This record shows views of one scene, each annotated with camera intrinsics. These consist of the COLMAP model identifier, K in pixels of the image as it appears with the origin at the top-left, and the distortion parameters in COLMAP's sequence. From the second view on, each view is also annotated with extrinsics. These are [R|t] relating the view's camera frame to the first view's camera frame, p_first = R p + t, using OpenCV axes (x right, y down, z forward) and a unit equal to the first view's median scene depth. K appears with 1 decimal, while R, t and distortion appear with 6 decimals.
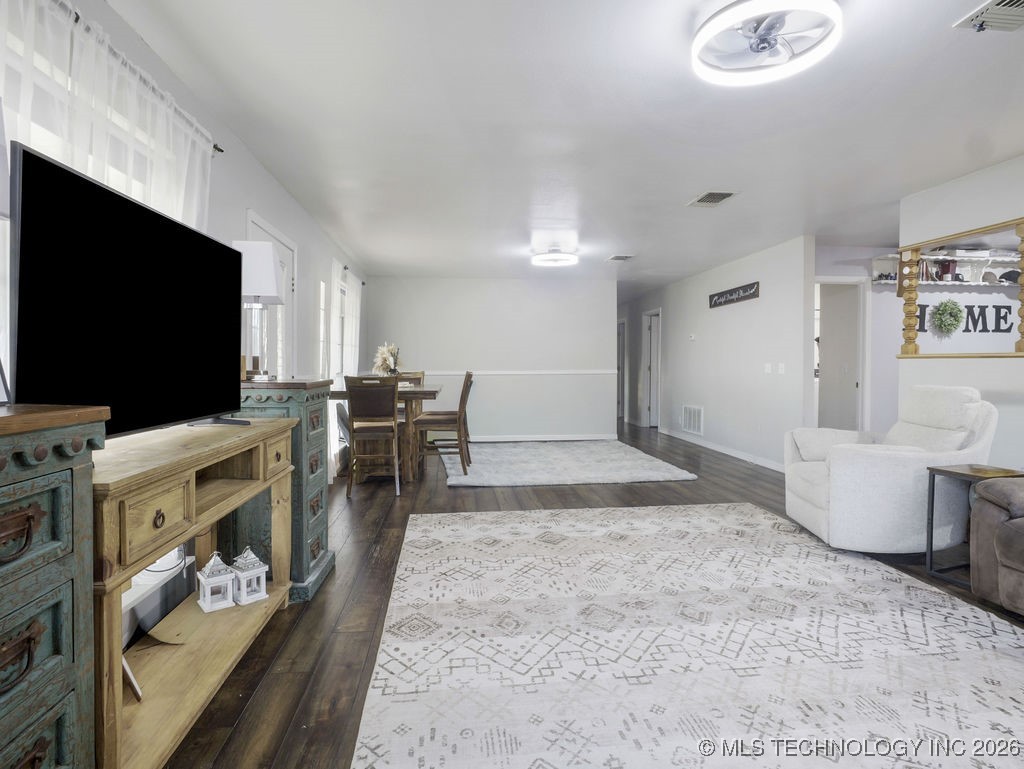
lens RADIAL K [[543.8, 0, 527.8], [0, 543.8, 373.0], [0, 0, 1]] dist [-0.006393, -0.000464]
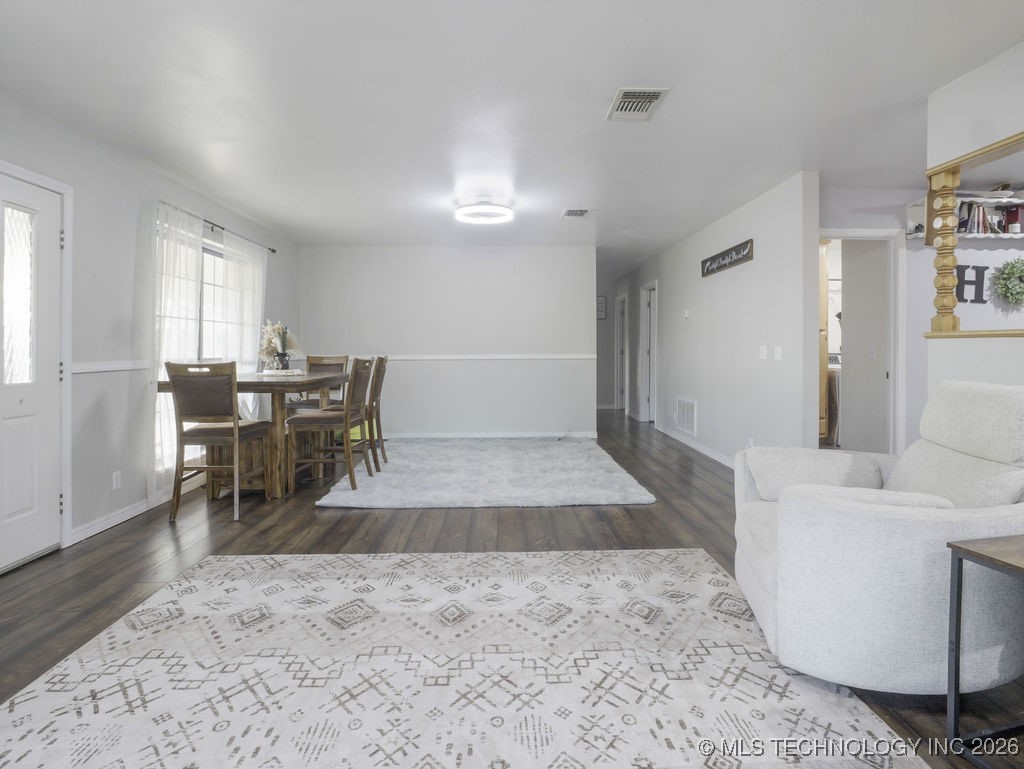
lens RADIAL K [[557.0, 0, 524.5], [0, 557.0, 349.2], [0, 0, 1]] dist [-0.010366, 0.000135]
pose [[0.996527, 0.000834, -0.083269, 0.300908], [-0.001951, 0.999909, -0.013333, -0.004276], [0.083250, 0.013449, 0.996438, 0.346275]]
